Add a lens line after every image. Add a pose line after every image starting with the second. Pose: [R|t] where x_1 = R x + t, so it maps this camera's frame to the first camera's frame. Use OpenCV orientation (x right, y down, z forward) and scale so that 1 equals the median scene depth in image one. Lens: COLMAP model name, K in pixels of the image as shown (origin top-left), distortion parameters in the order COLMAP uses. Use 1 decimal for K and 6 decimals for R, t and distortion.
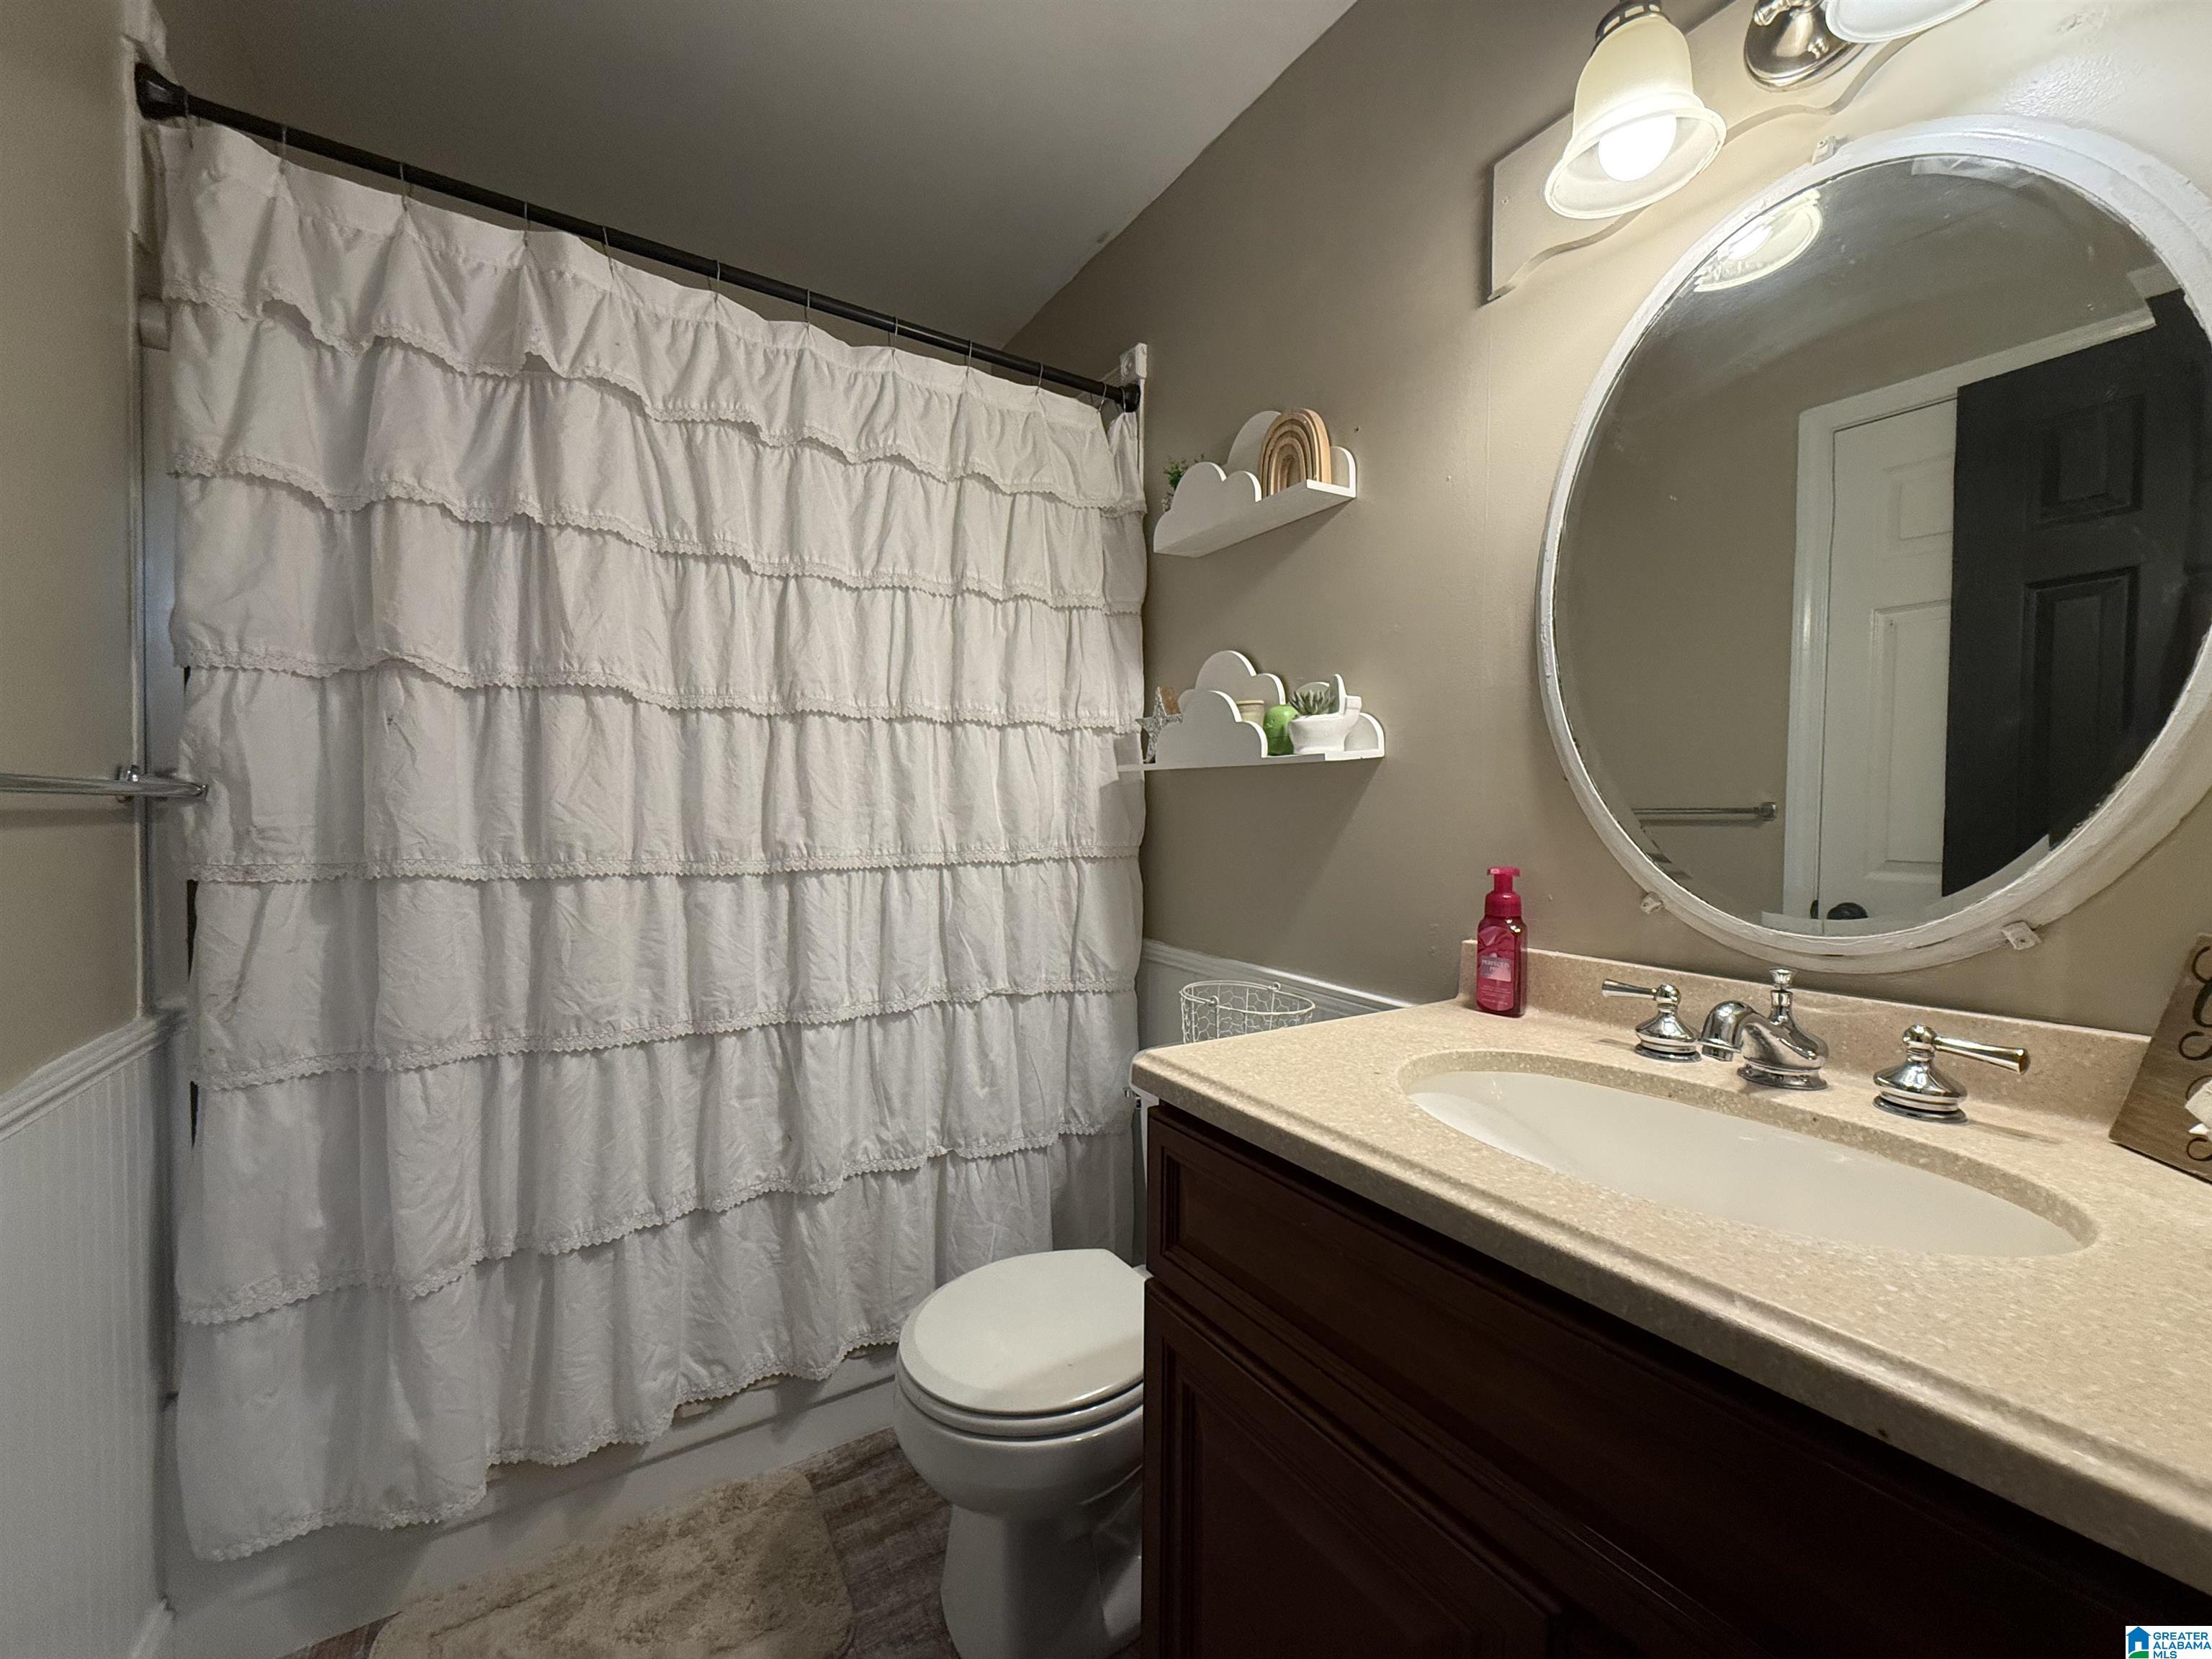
lens RADIAL K [[878.6, 0, 1099.4], [0, 878.6, 832.9], [0, 0, 1]] dist [-0.000630, -0.000035]
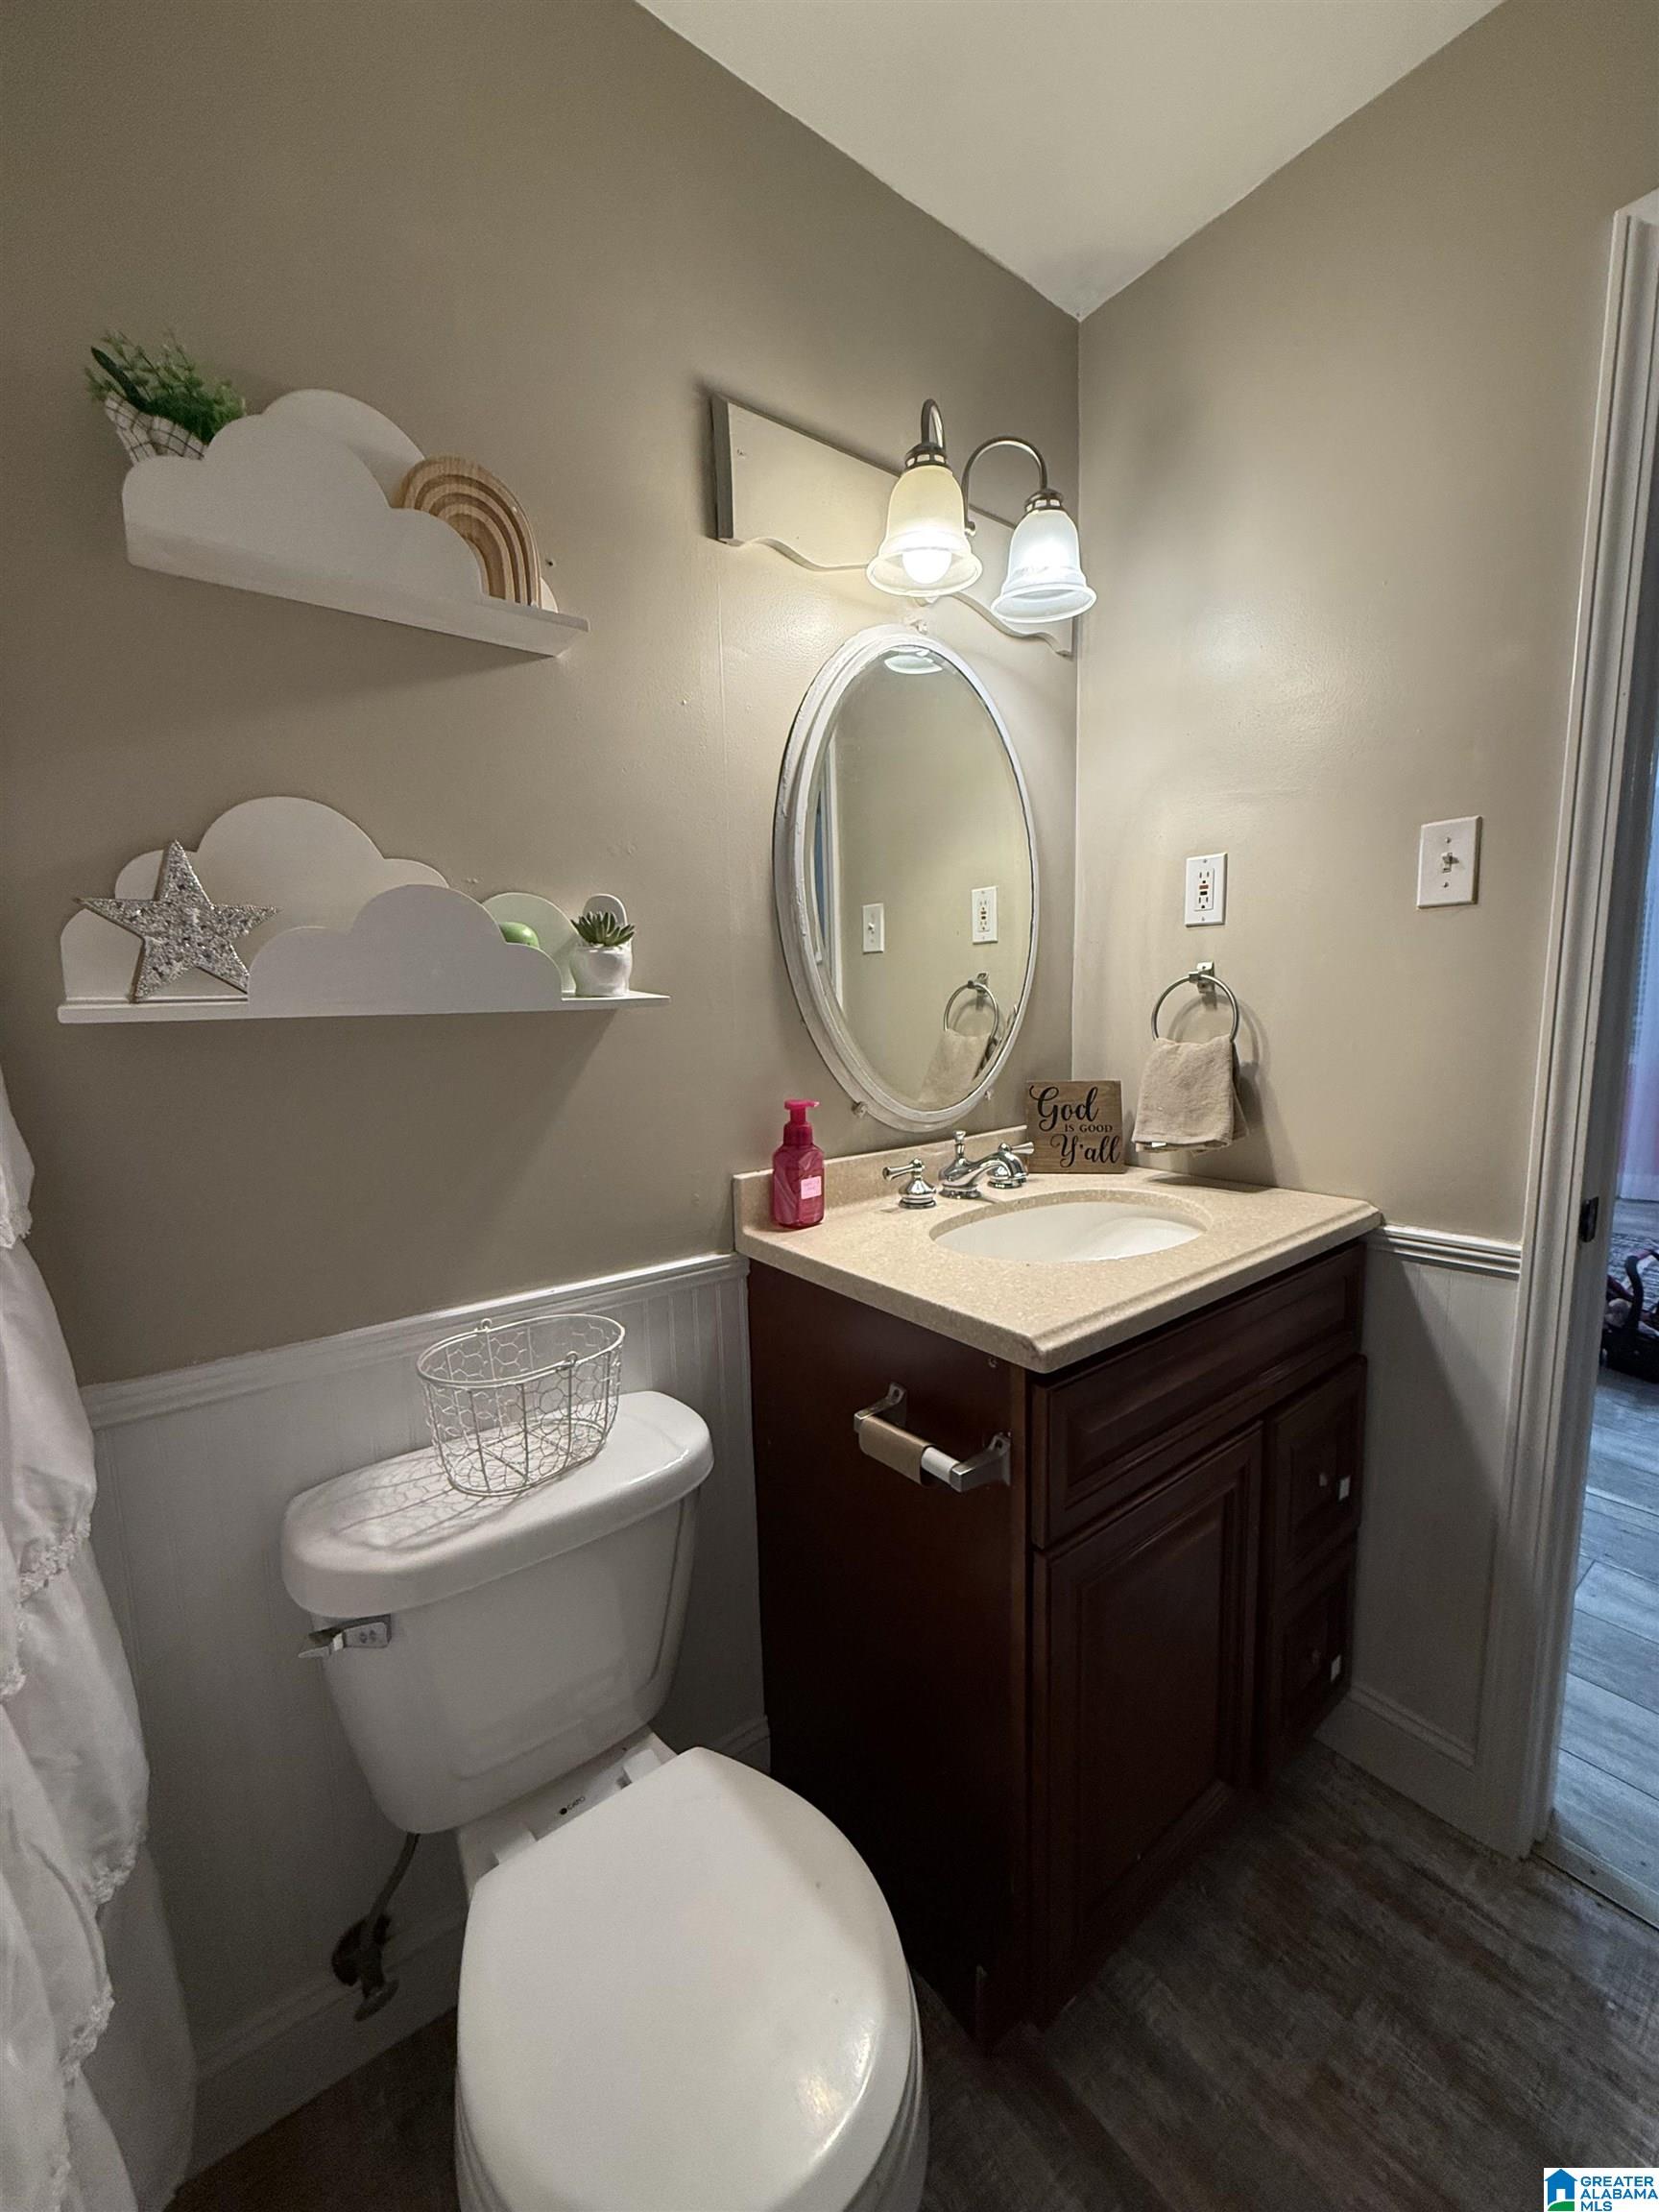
lens RADIAL K [[878.6, 0, 823.1], [0, 878.6, 1093.8], [0, 0, 1]] dist [-0.000630, -0.000035]
pose [[-0.092766, -0.116451, 0.988855, -0.644601], [0.055174, 0.991010, 0.121881, -0.100291], [-0.994158, 0.065866, -0.085507, 1.035415]]
